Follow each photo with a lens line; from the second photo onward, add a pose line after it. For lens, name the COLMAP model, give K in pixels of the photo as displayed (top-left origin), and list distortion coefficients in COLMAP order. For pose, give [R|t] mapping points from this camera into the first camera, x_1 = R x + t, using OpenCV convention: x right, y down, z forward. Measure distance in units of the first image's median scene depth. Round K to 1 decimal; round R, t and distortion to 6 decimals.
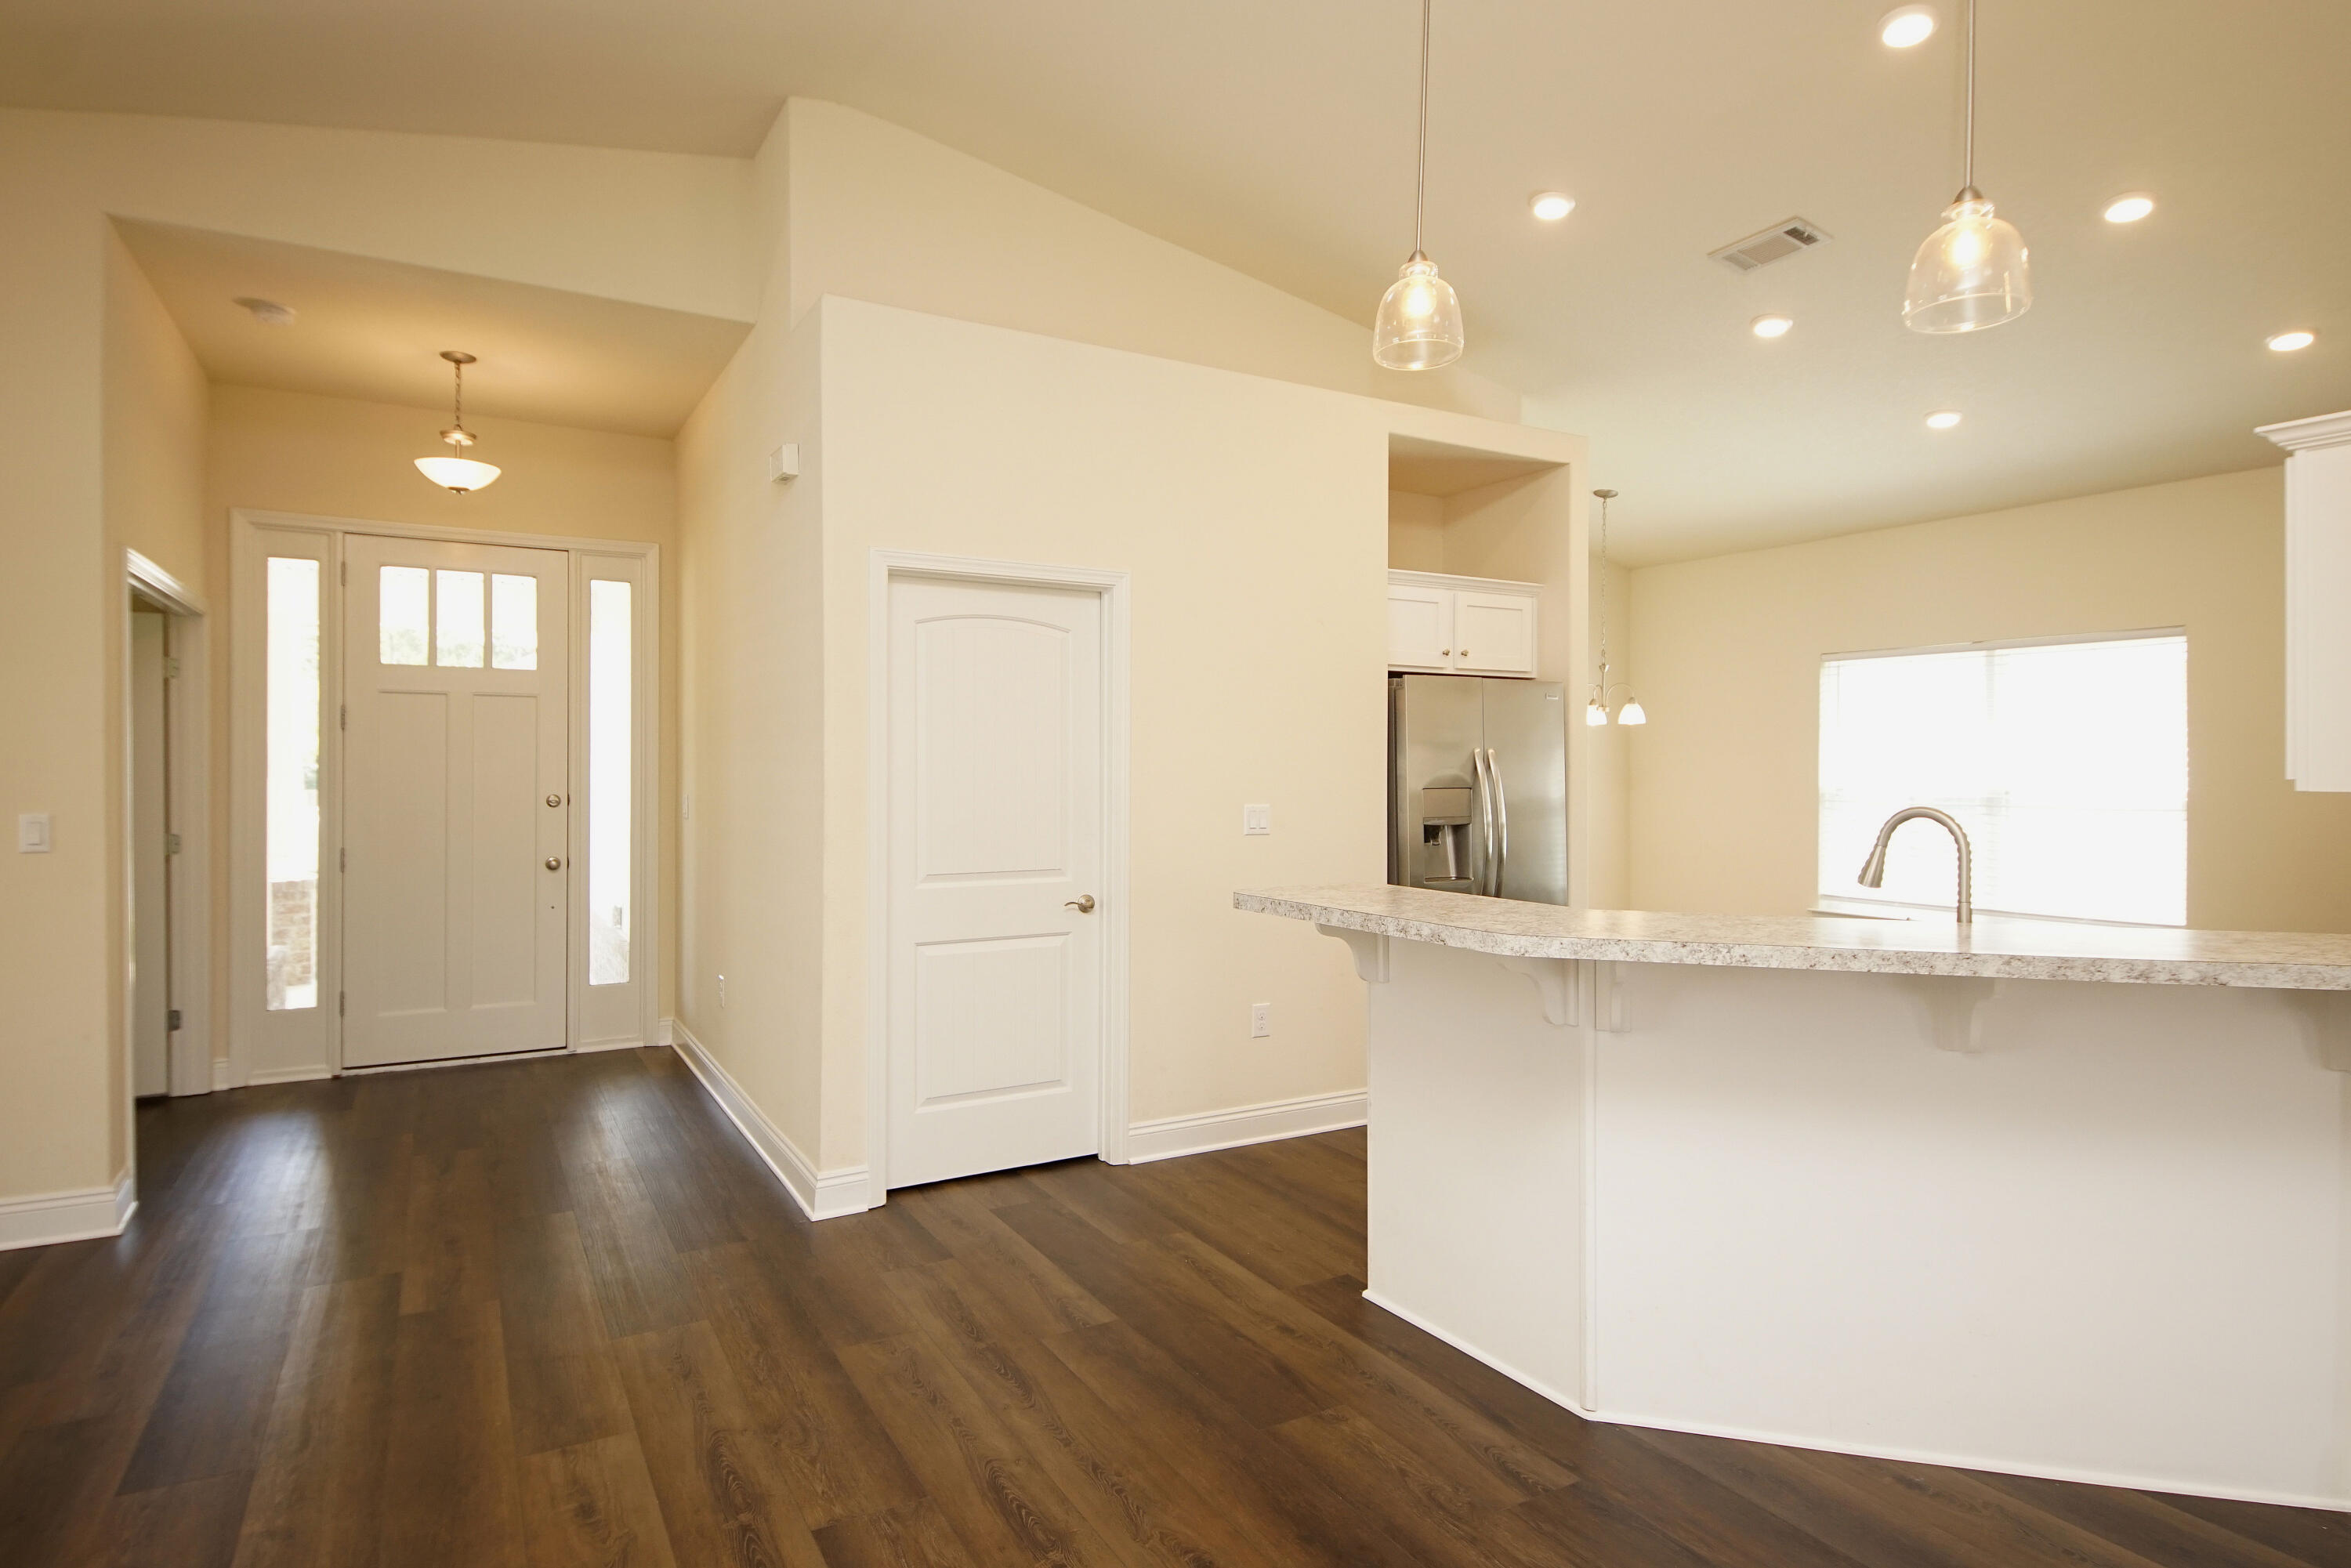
lens RADIAL K [[1252.1, 0, 1169.7], [0, 1252.1, 770.0], [0, 0, 1]] dist [-0.001212, -0.000413]
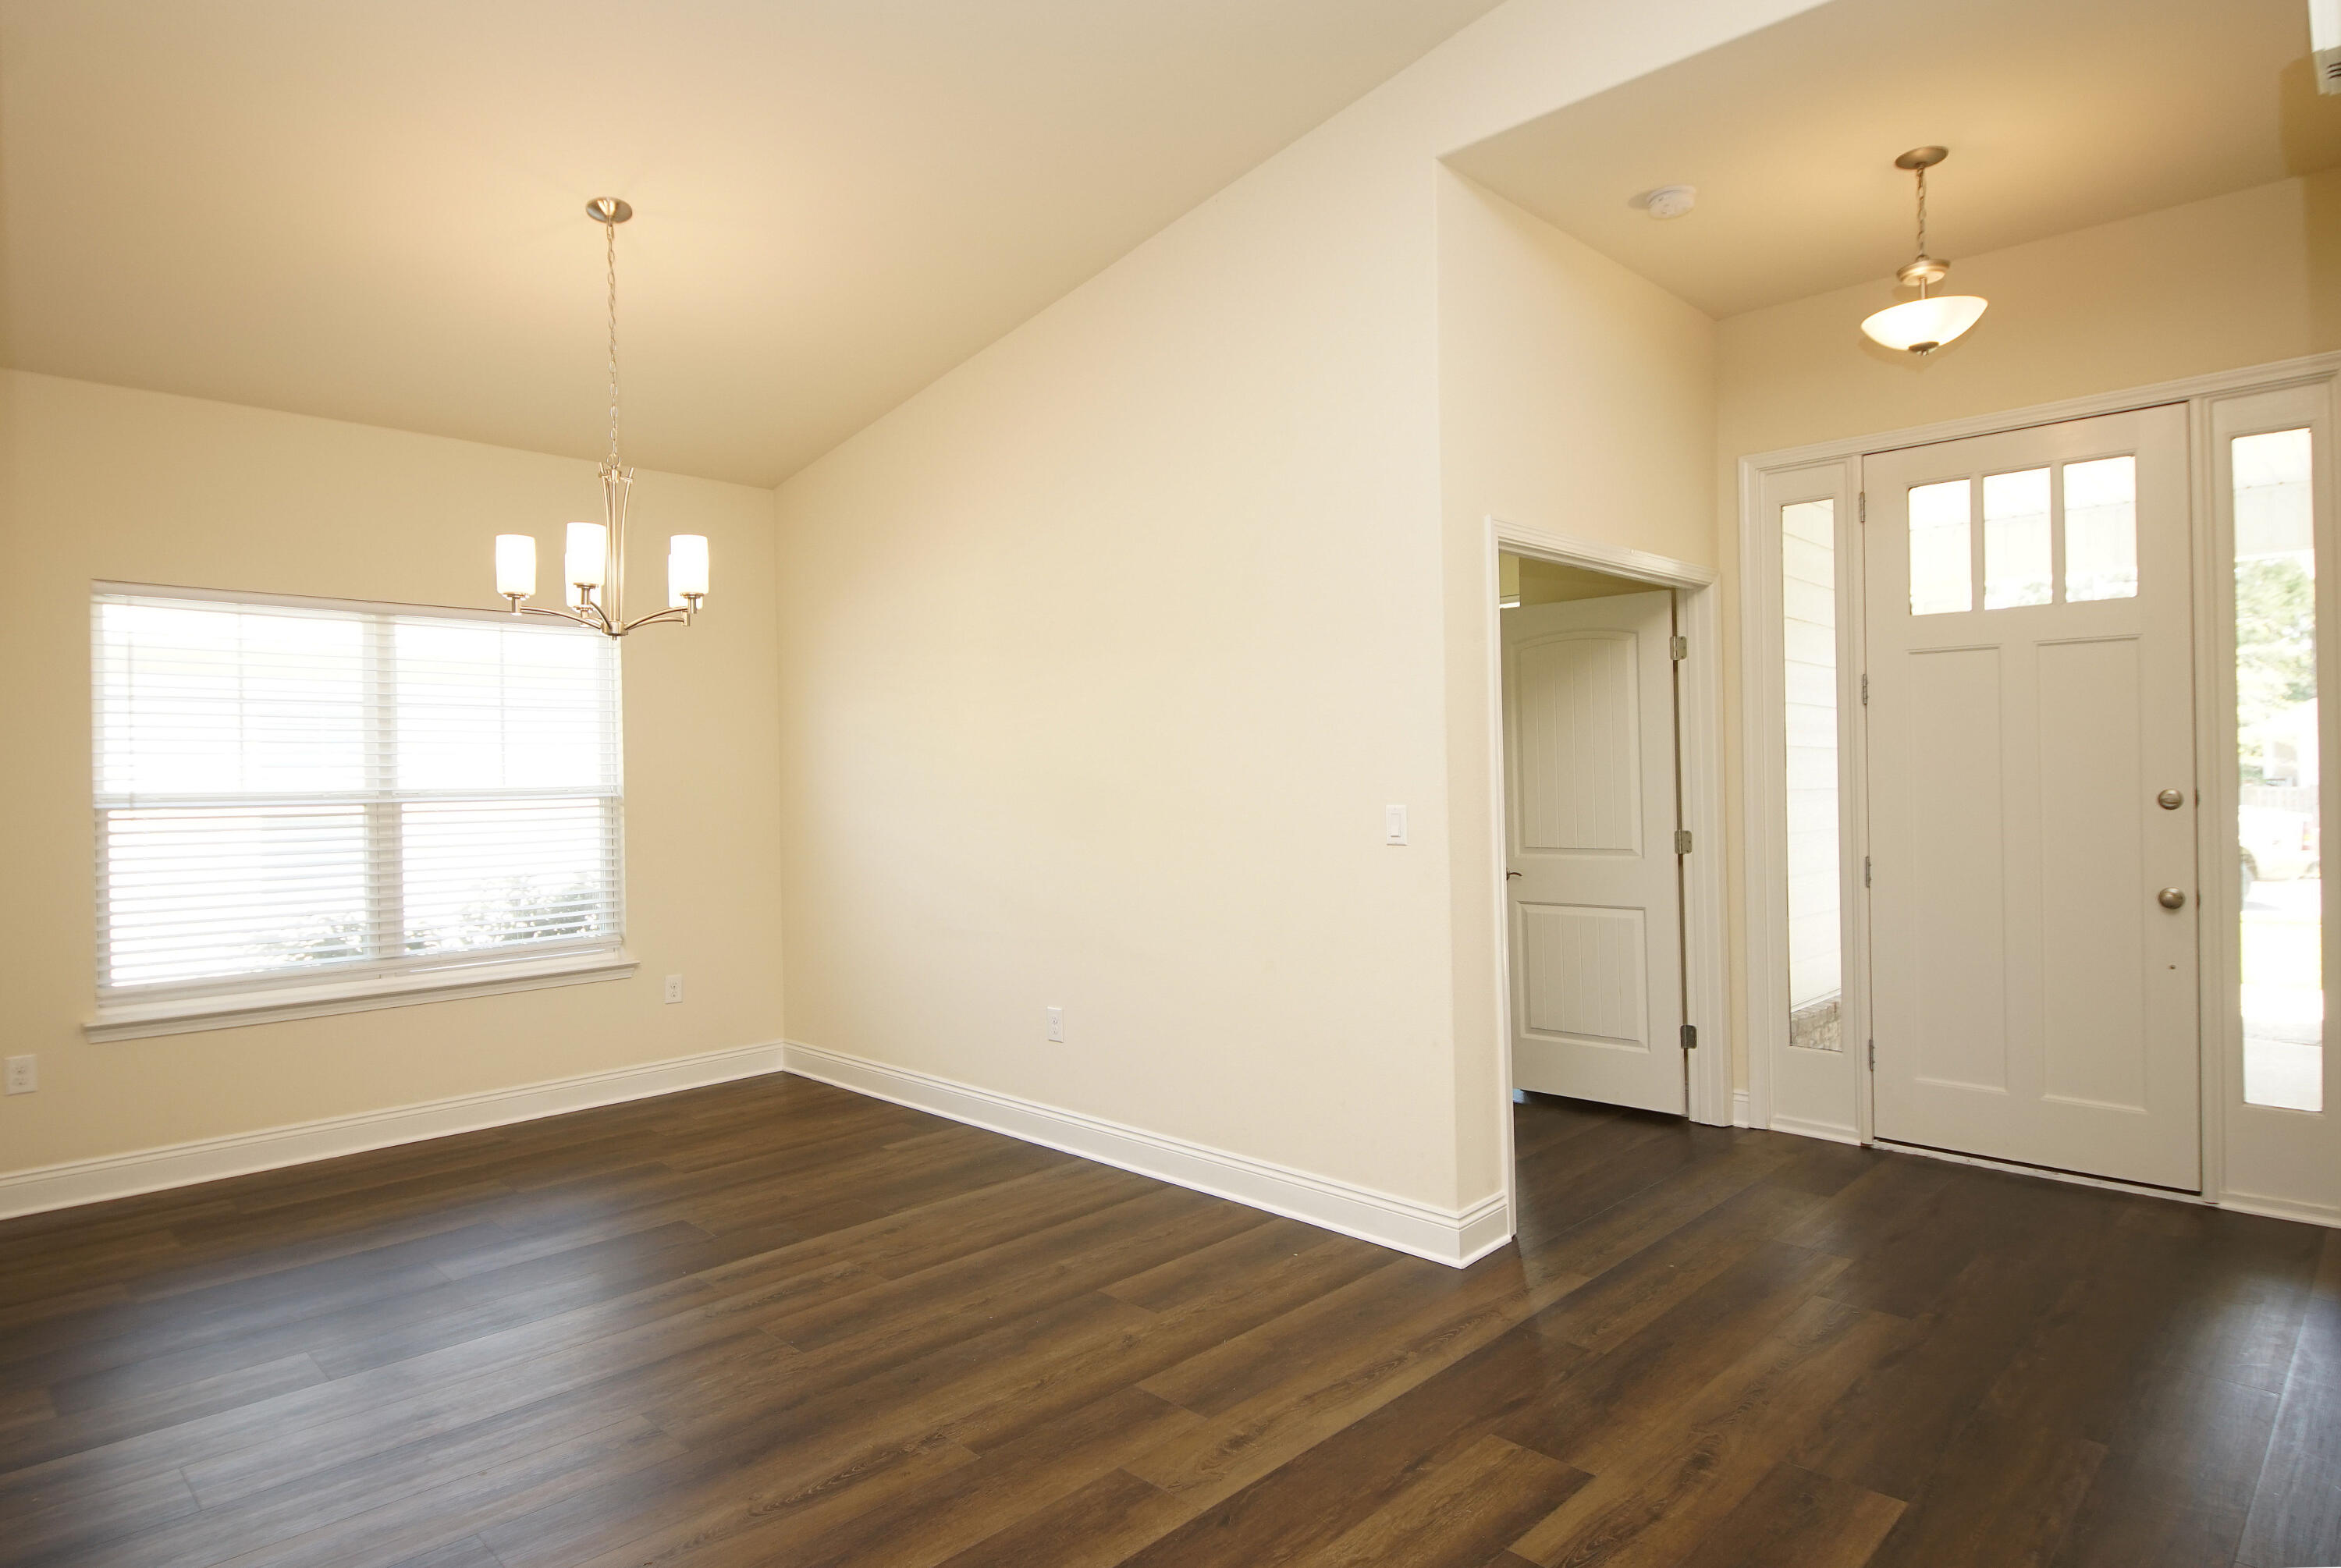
lens RADIAL K [[1295.5, 0, 1151.5], [0, 1295.5, 766.0], [0, 0, 1]] dist [0.026483, -0.036122]
pose [[0.254255, -0.010472, -0.967080, 0.015026], [0.011629, 0.999902, -0.007770, 0.006773], [0.967067, -0.009270, 0.254352, 0.358559]]
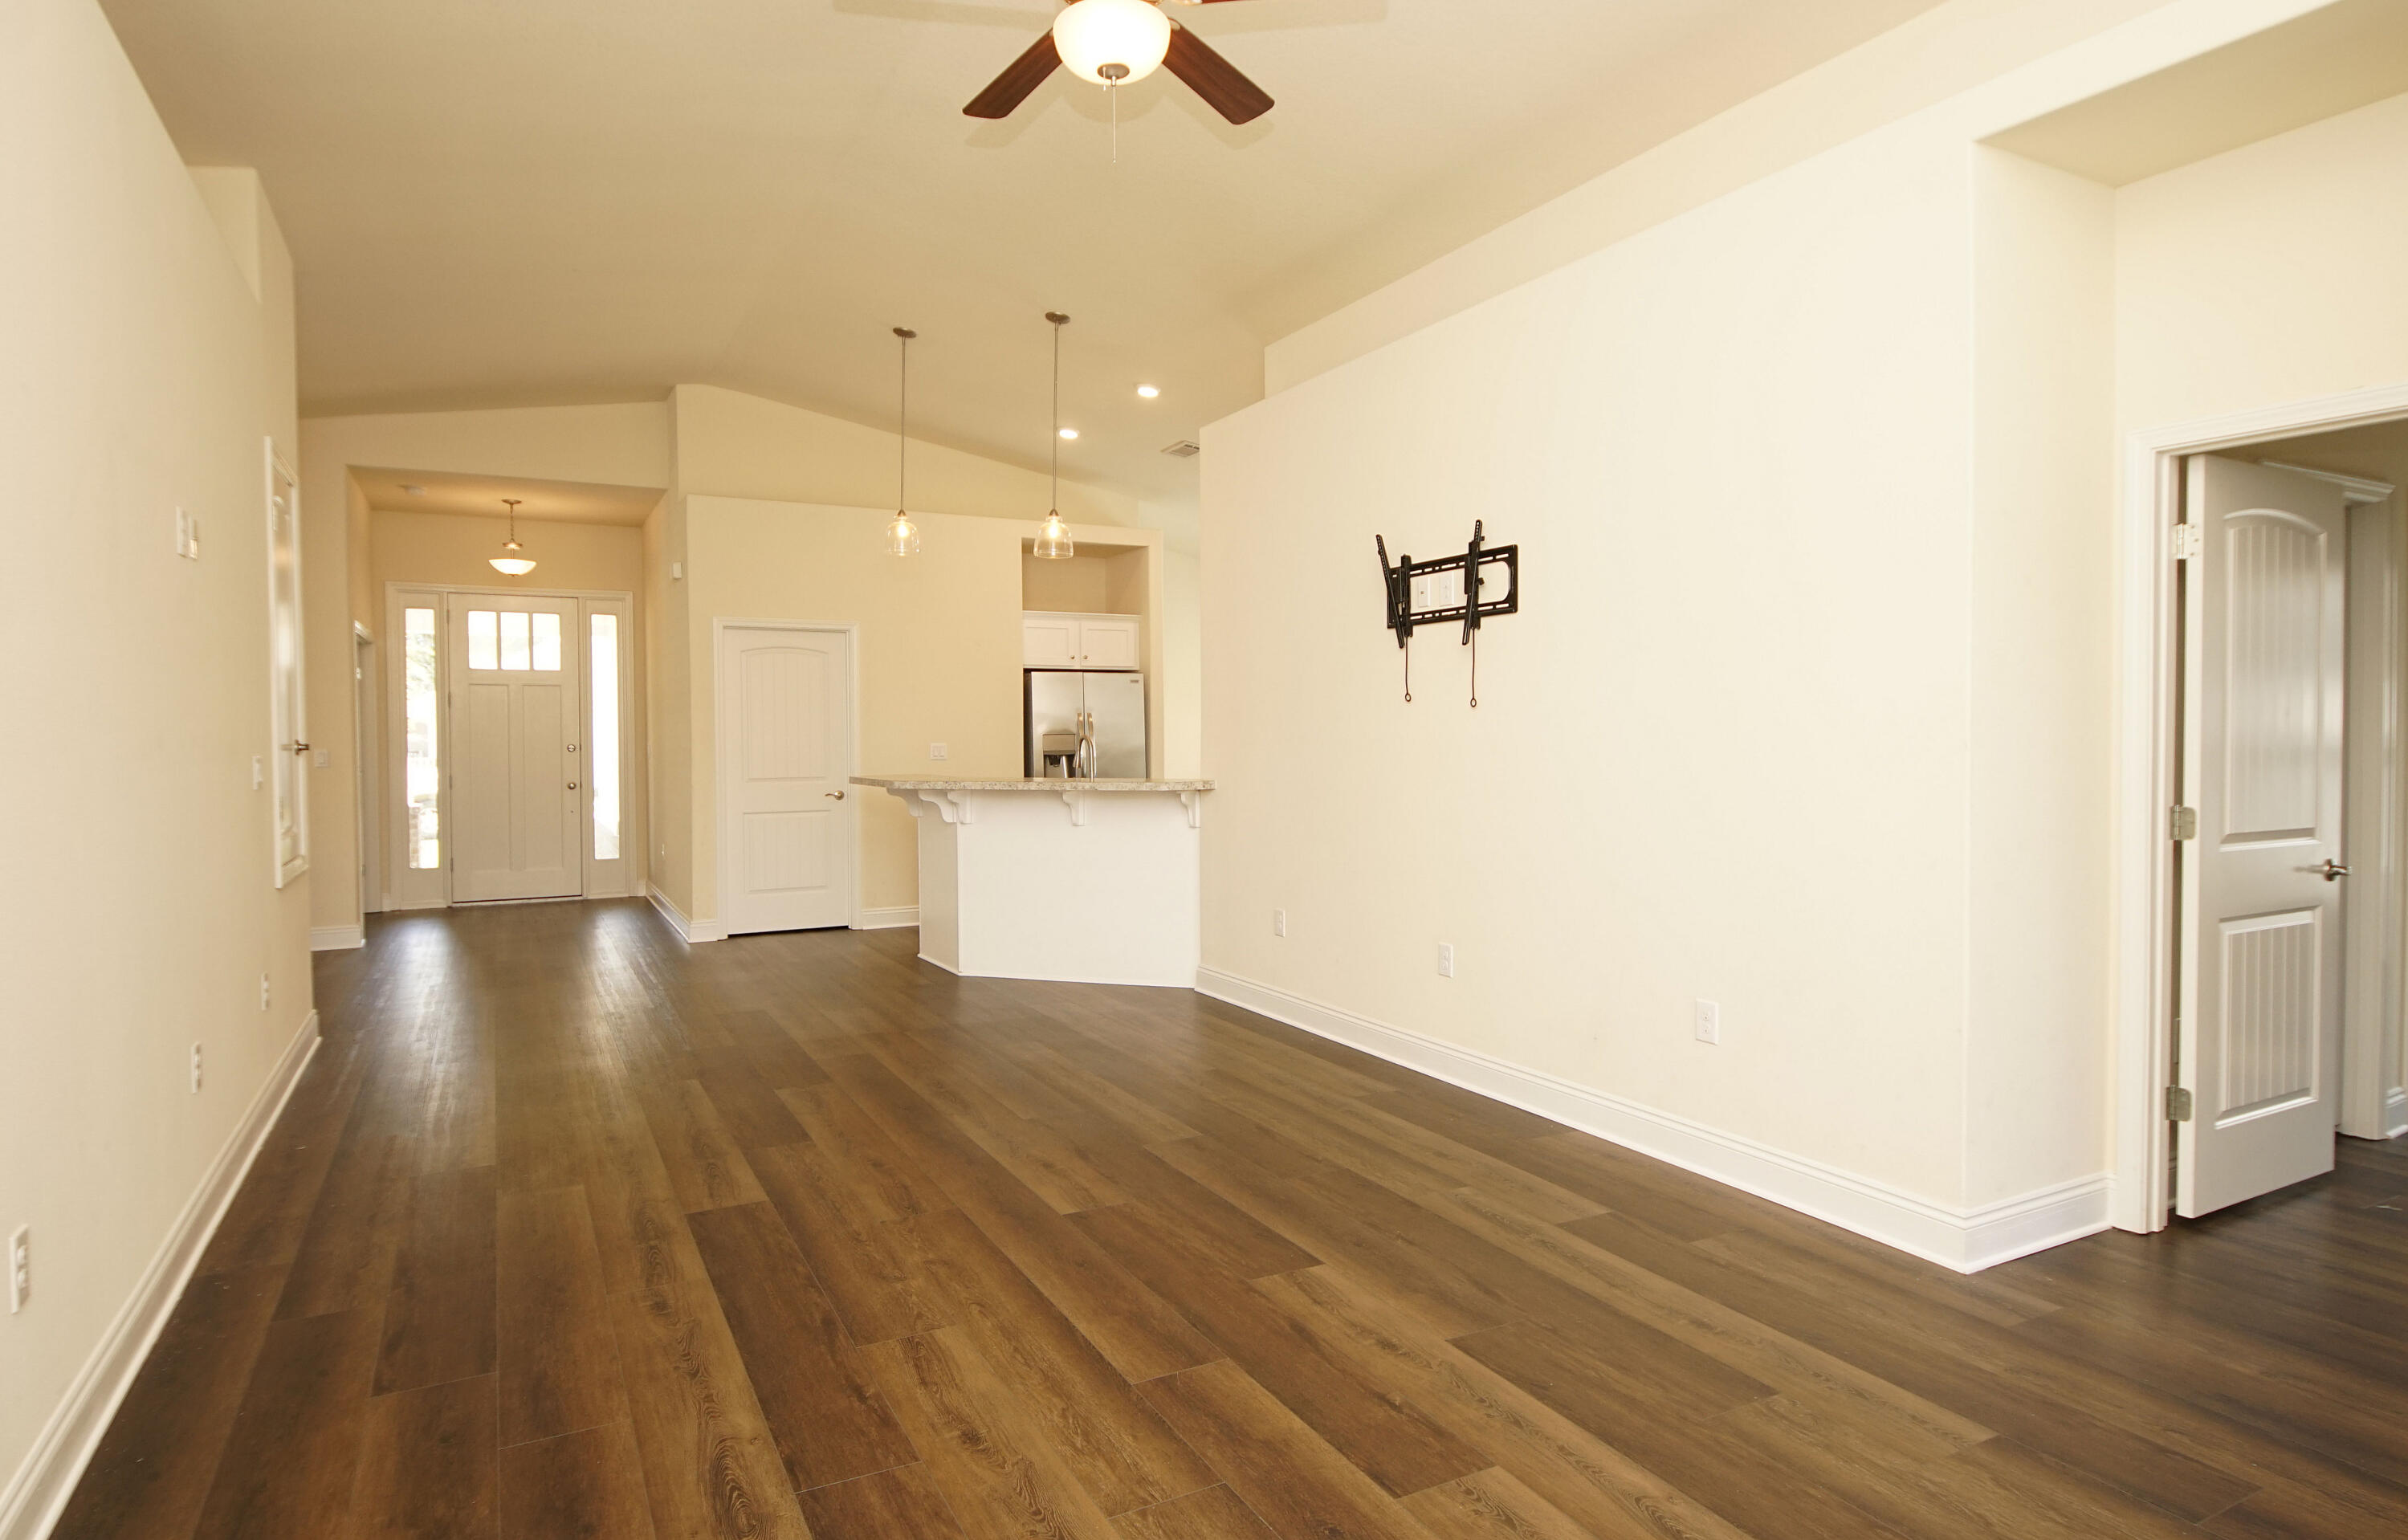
lens RADIAL K [[1325.6, 0, 1165.5], [0, 1325.6, 759.5], [0, 0, 1]] dist [0.039205, -0.000624]
pose [[0.998193, -0.008006, -0.059556, 0.441494], [0.009101, 0.999794, 0.018130, 0.016030], [0.059399, -0.018639, 0.998060, -0.799966]]
